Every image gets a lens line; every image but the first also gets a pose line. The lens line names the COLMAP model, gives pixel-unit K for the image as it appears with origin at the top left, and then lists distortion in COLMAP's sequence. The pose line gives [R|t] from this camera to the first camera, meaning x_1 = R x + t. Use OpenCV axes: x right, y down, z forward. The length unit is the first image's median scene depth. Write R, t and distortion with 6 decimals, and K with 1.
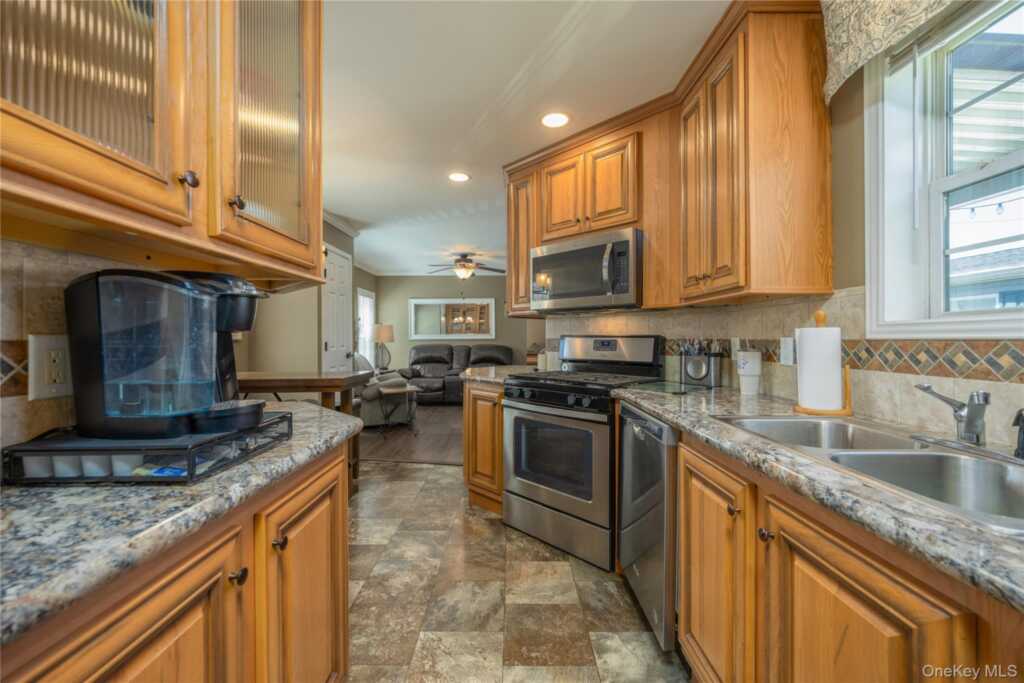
lens RADIAL K [[408.7, 0, 516.2], [0, 408.7, 340.7], [0, 0, 1]] dist [0.000752, 0.000031]
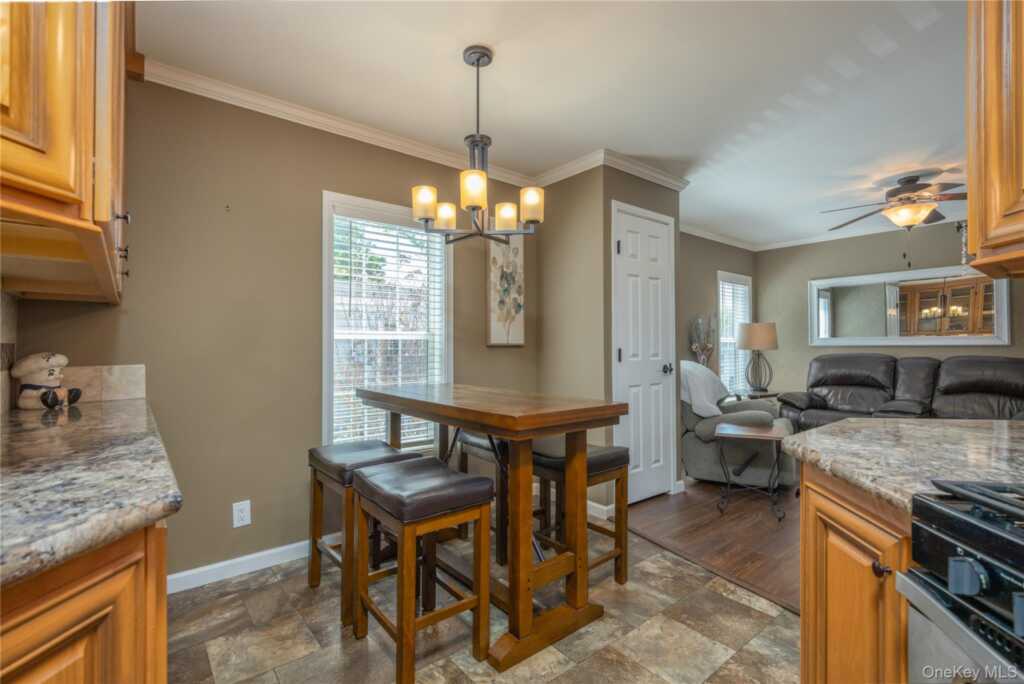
lens RADIAL K [[464.7, 0, 513.2], [0, 464.7, 338.7], [0, 0, 1]] dist [-0.004712, -0.000045]
pose [[0.616646, -0.008462, -0.787195, 0.024102], [-0.005288, 0.999875, -0.014891, -0.000625], [0.787223, 0.013345, 0.616524, 0.320551]]
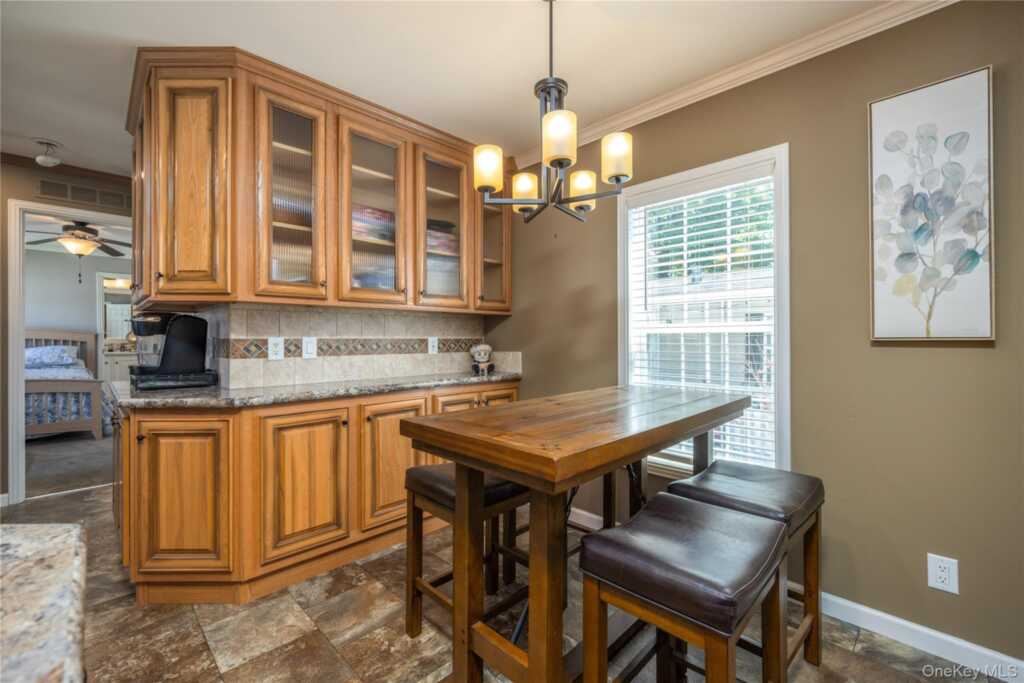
lens RADIAL K [[429.9, 0, 512.6], [0, 429.9, 337.5], [0, 0, 1]] dist [-0.001575, 0.001241]
pose [[-0.719703, 0.002280, -0.694279, -0.083679], [-0.000254, 0.999994, 0.003547, -0.004234], [0.694282, 0.002729, -0.719697, 0.747639]]
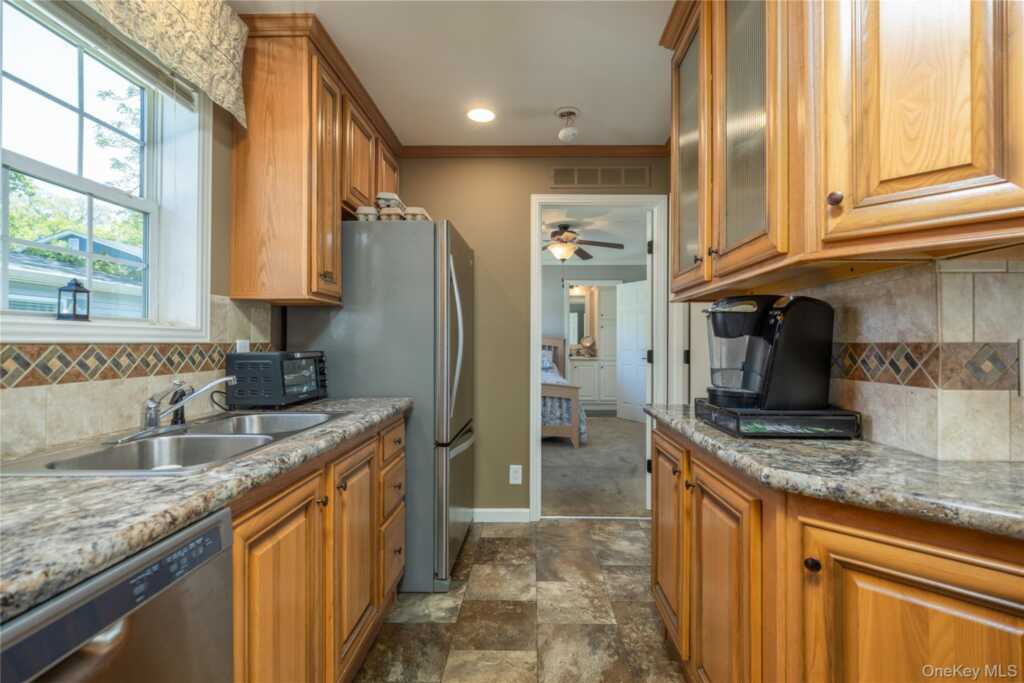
lens RADIAL K [[464.7, 0, 511.0], [0, 464.7, 341.1], [0, 0, 1]] dist [-0.004712, -0.000045]
pose [[-0.998258, -0.000420, 0.058995, -0.006795], [-0.000584, 0.999996, -0.002772, -0.001286], [-0.058993, -0.002802, -0.998254, 0.448302]]
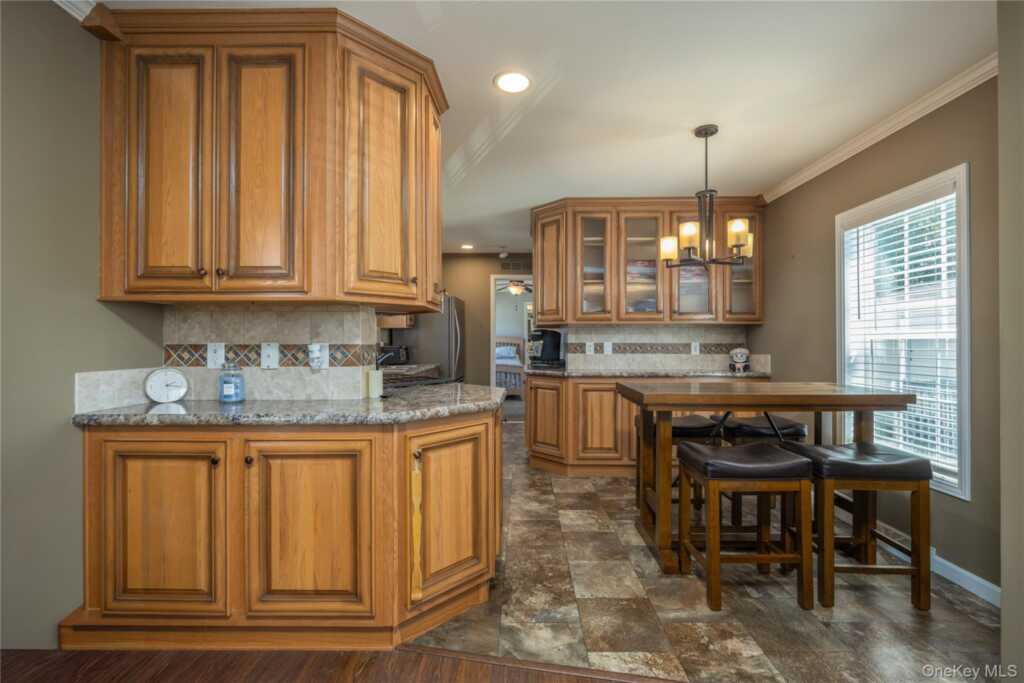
lens RADIAL K [[439.1, 0, 517.3], [0, 439.1, 340.8], [0, 0, 1]] dist [-0.001213, -0.000107]
pose [[-0.999546, 0.000725, 0.030133, -0.107929], [0.000782, 0.999998, 0.001870, -0.006813], [-0.030132, 0.001893, -0.999544, 1.078231]]
